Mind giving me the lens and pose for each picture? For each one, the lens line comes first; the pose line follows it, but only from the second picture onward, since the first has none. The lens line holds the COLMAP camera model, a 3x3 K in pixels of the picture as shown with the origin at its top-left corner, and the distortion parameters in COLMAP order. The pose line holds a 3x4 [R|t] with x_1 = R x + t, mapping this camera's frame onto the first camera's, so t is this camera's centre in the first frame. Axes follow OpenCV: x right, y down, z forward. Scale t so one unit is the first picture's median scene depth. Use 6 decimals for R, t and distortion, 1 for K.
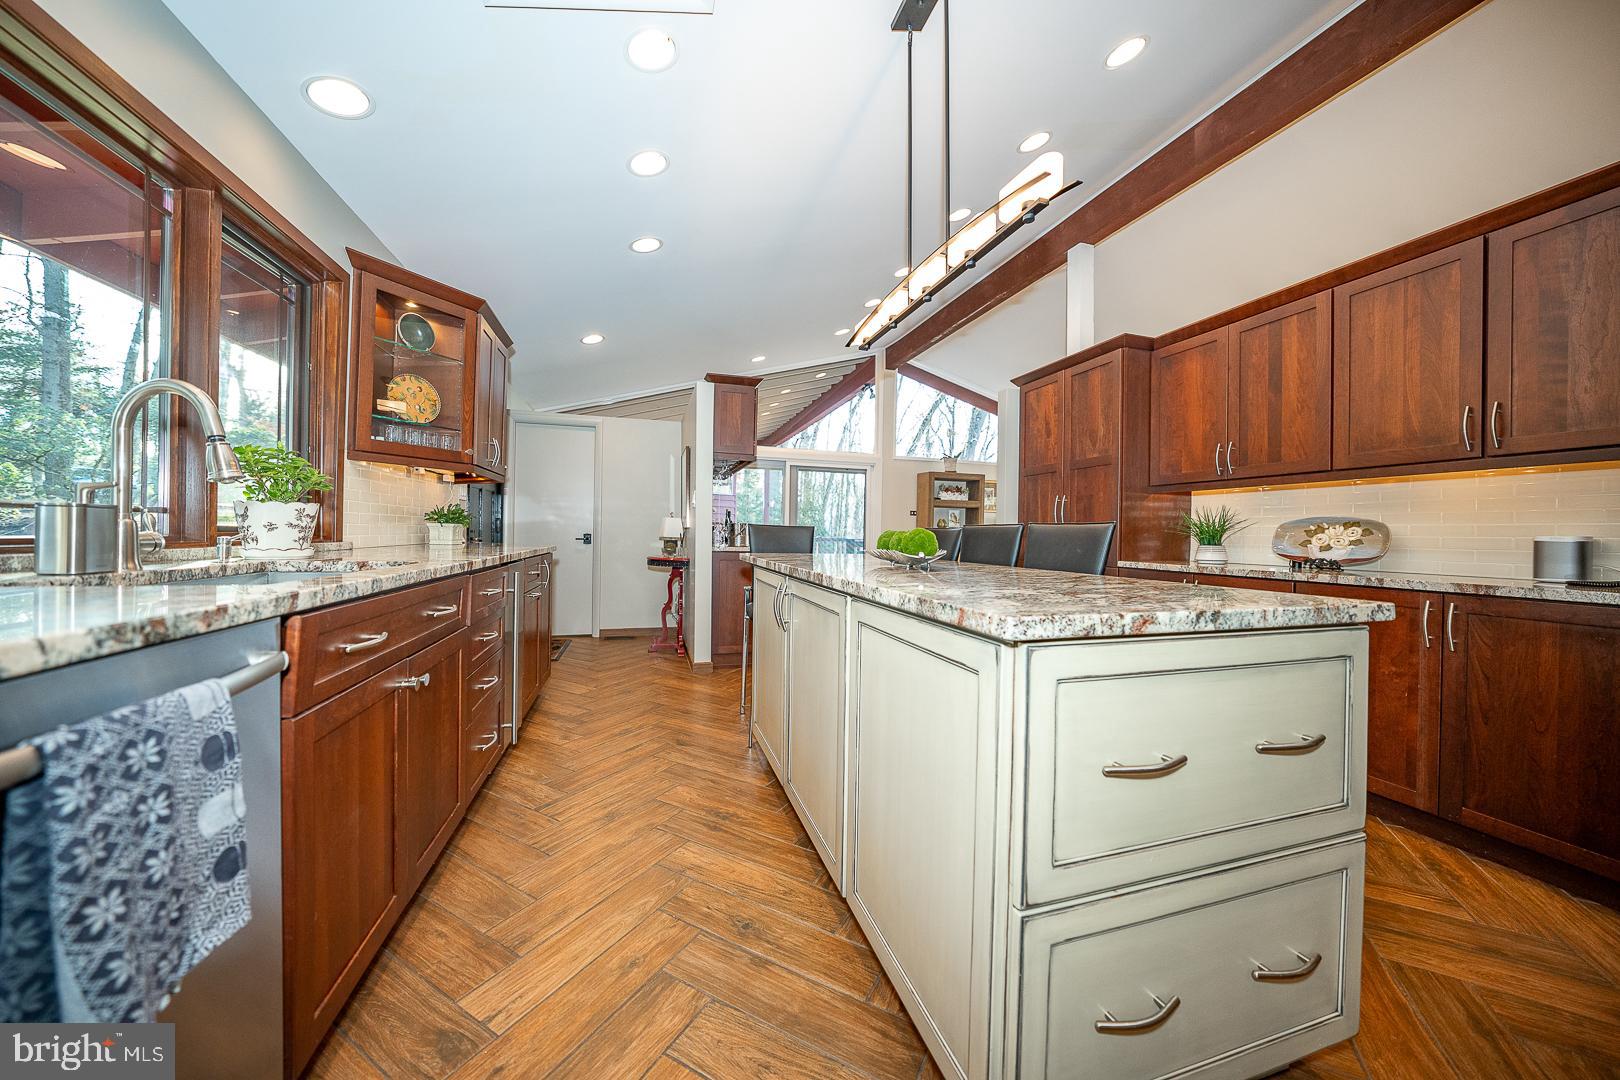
lens RADIAL K [[557.8, 0, 809.7], [0, 557.8, 534.4], [0, 0, 1]] dist [-0.028398, 0.006332]
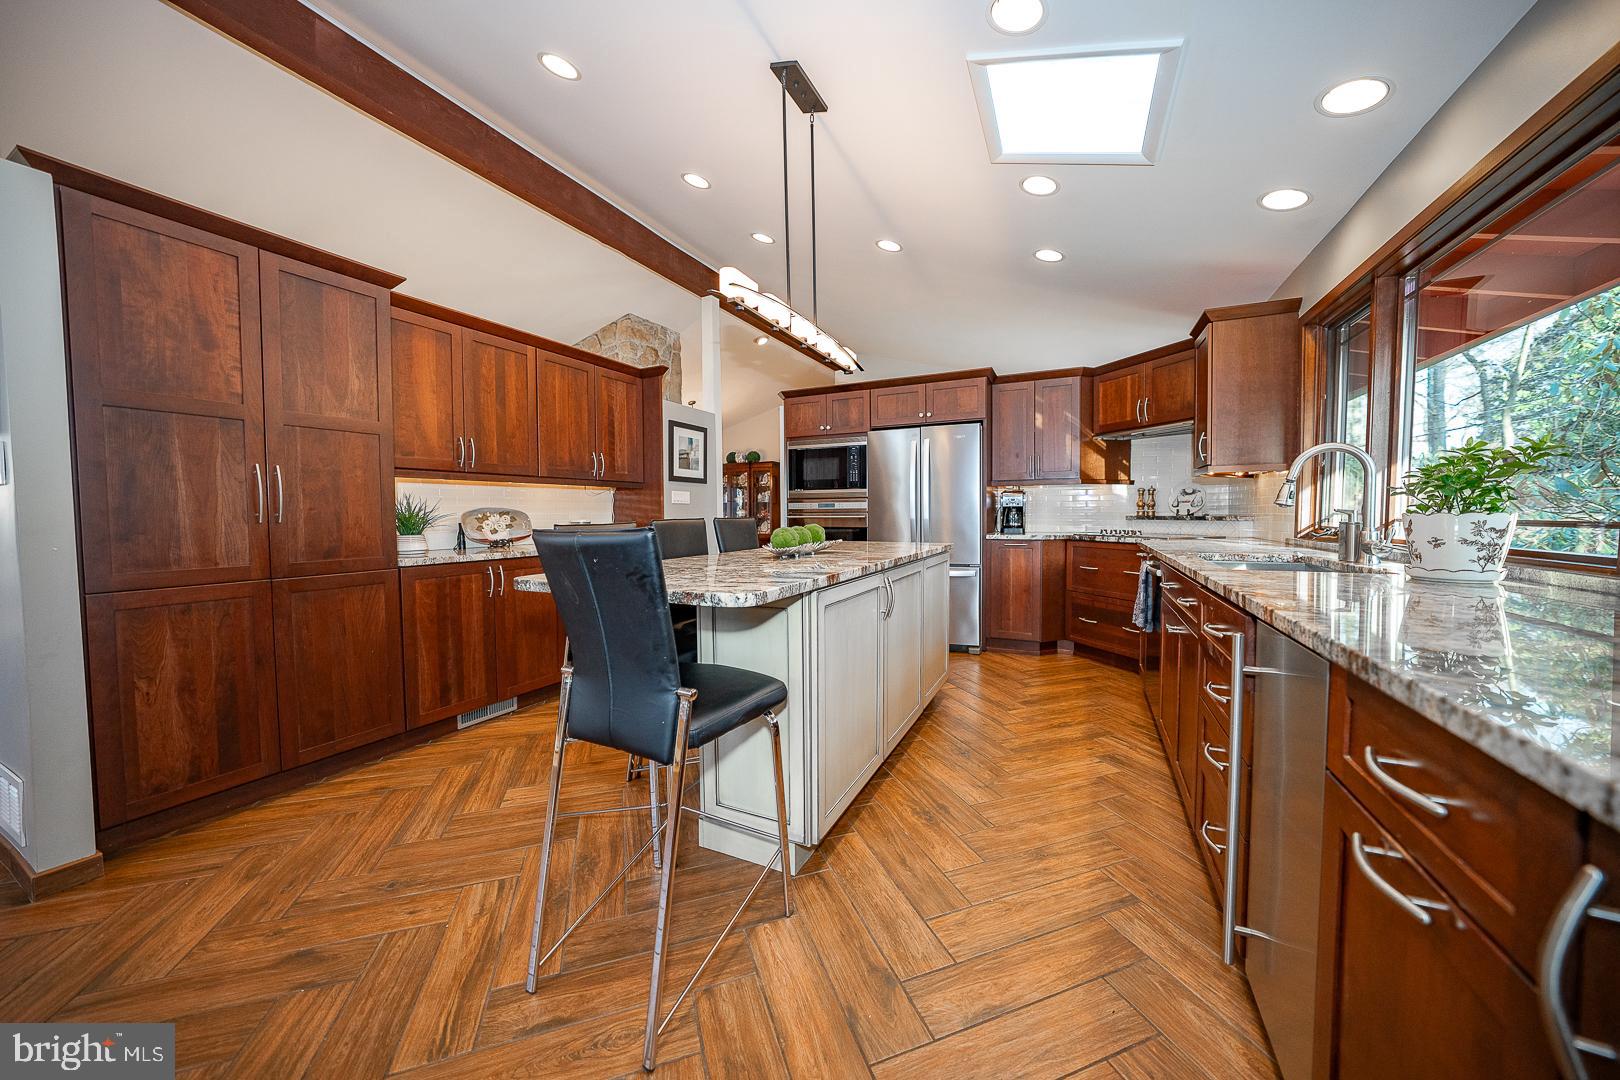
lens RADIAL K [[557.8, 0, 809.7], [0, 557.8, 534.4], [0, 0, 1]] dist [-0.028398, 0.006332]
pose [[-0.735933, -0.039713, 0.675889, -0.536800], [-0.005445, 0.998593, 0.052745, -0.043371], [-0.677033, 0.035137, -0.735114, 1.517023]]
